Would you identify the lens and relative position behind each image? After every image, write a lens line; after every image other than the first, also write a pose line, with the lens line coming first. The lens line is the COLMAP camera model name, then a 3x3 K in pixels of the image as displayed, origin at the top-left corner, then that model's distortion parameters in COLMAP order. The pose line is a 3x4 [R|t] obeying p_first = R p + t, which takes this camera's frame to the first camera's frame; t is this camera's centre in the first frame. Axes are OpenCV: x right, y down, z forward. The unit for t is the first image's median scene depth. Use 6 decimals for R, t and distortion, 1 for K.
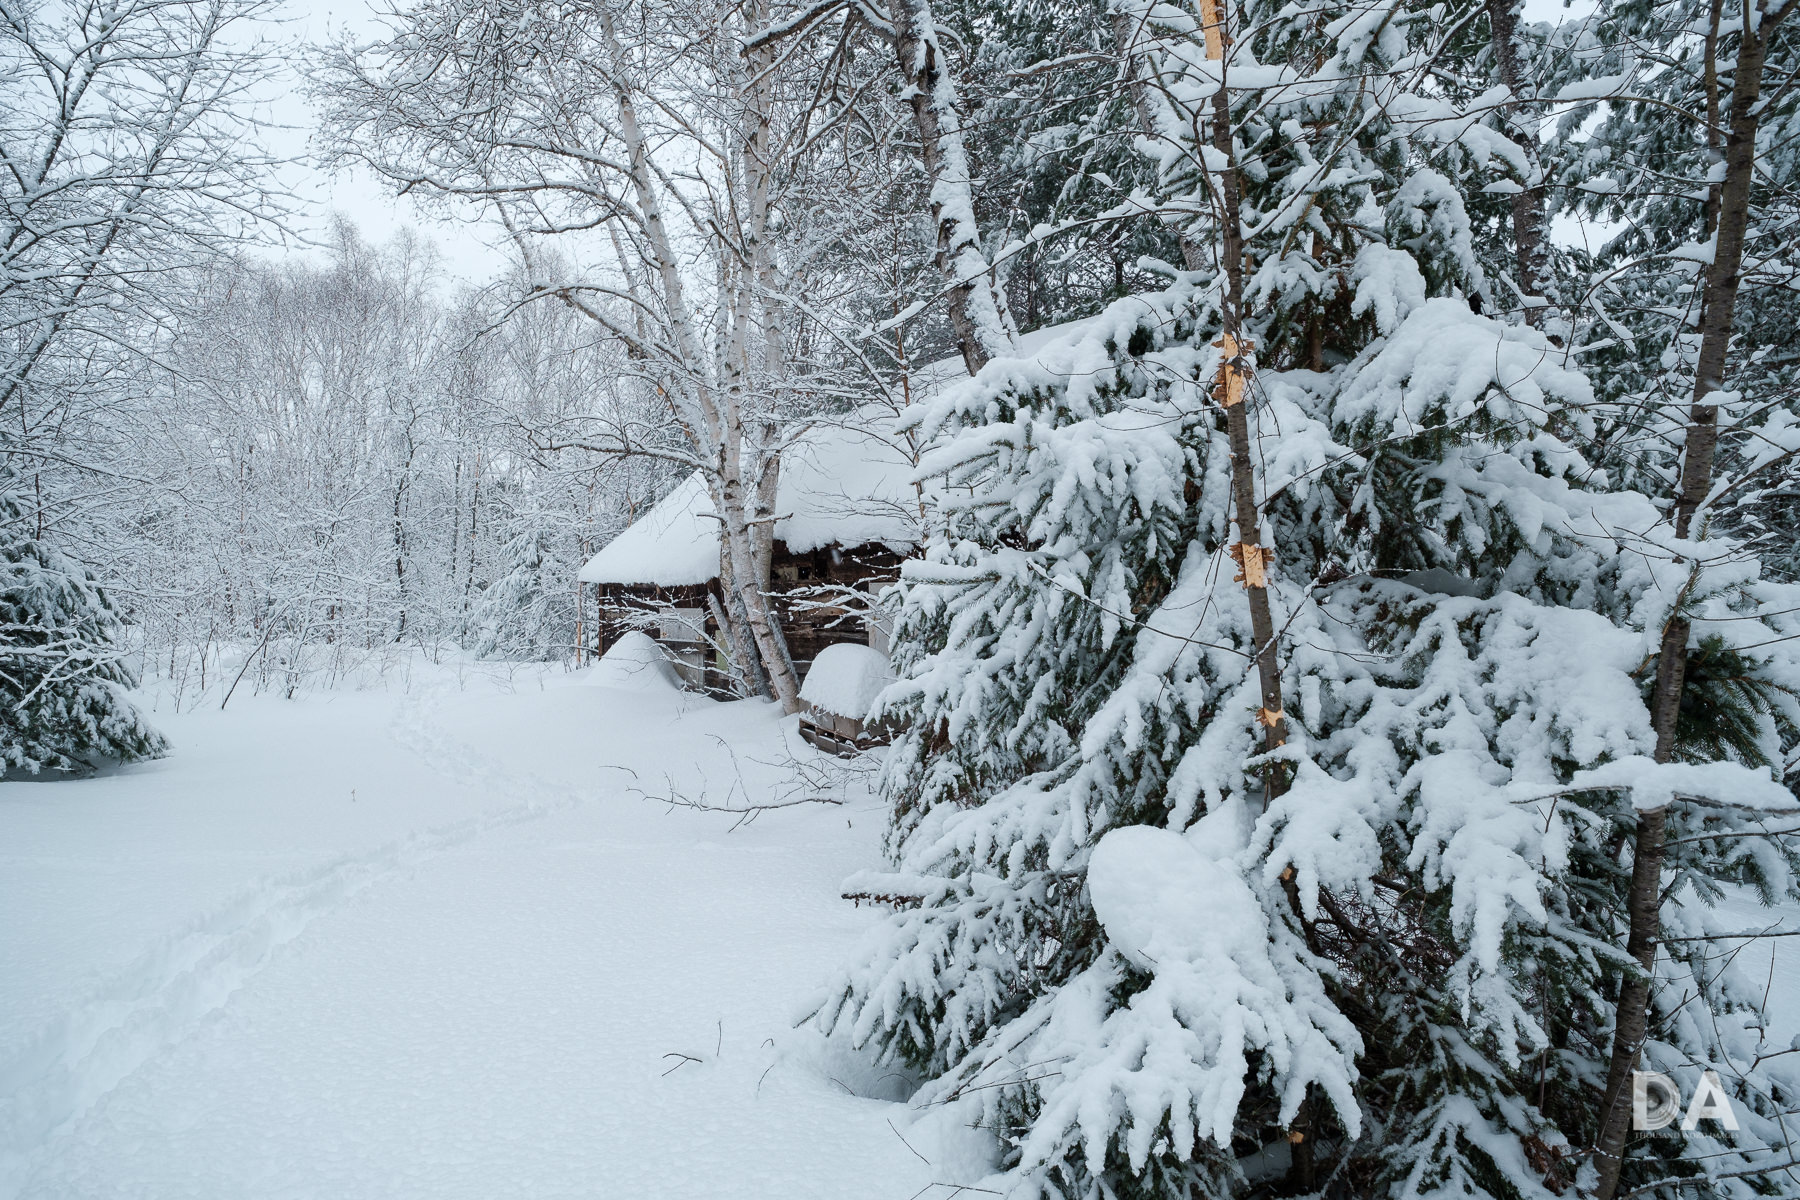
lens RADIAL K [[1142.9, 0, 896.0], [0, 1142.9, 601.8], [0, 0, 1]] dist [-0.011711, -0.001220]
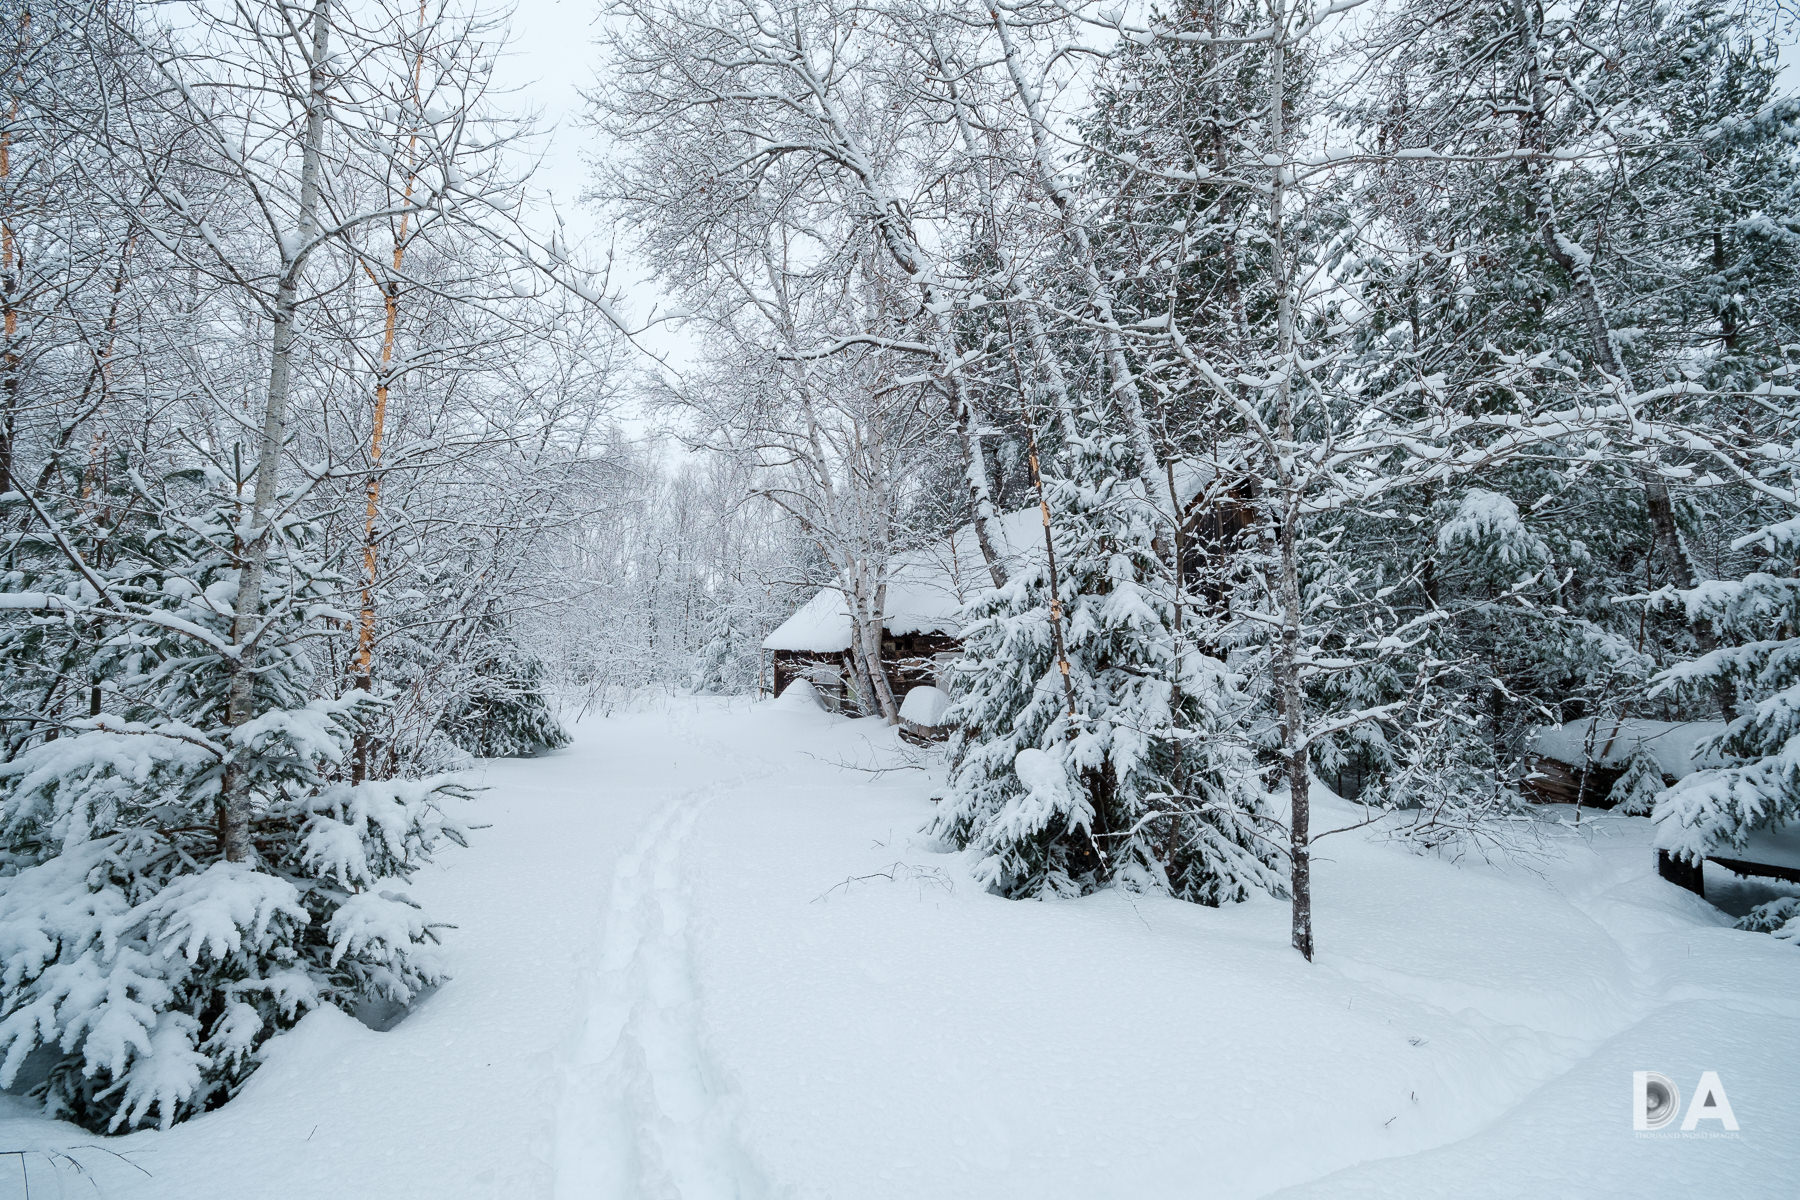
lens RADIAL K [[776.5, 0, 907.8], [0, 776.5, 593.3], [0, 0, 1]] dist [0.005510, 0.000049]
pose [[0.998633, -0.008167, -0.051625, -0.005307], [0.004140, 0.996974, -0.077622, -0.023466], [0.052103, 0.077303, 0.995645, -0.399389]]
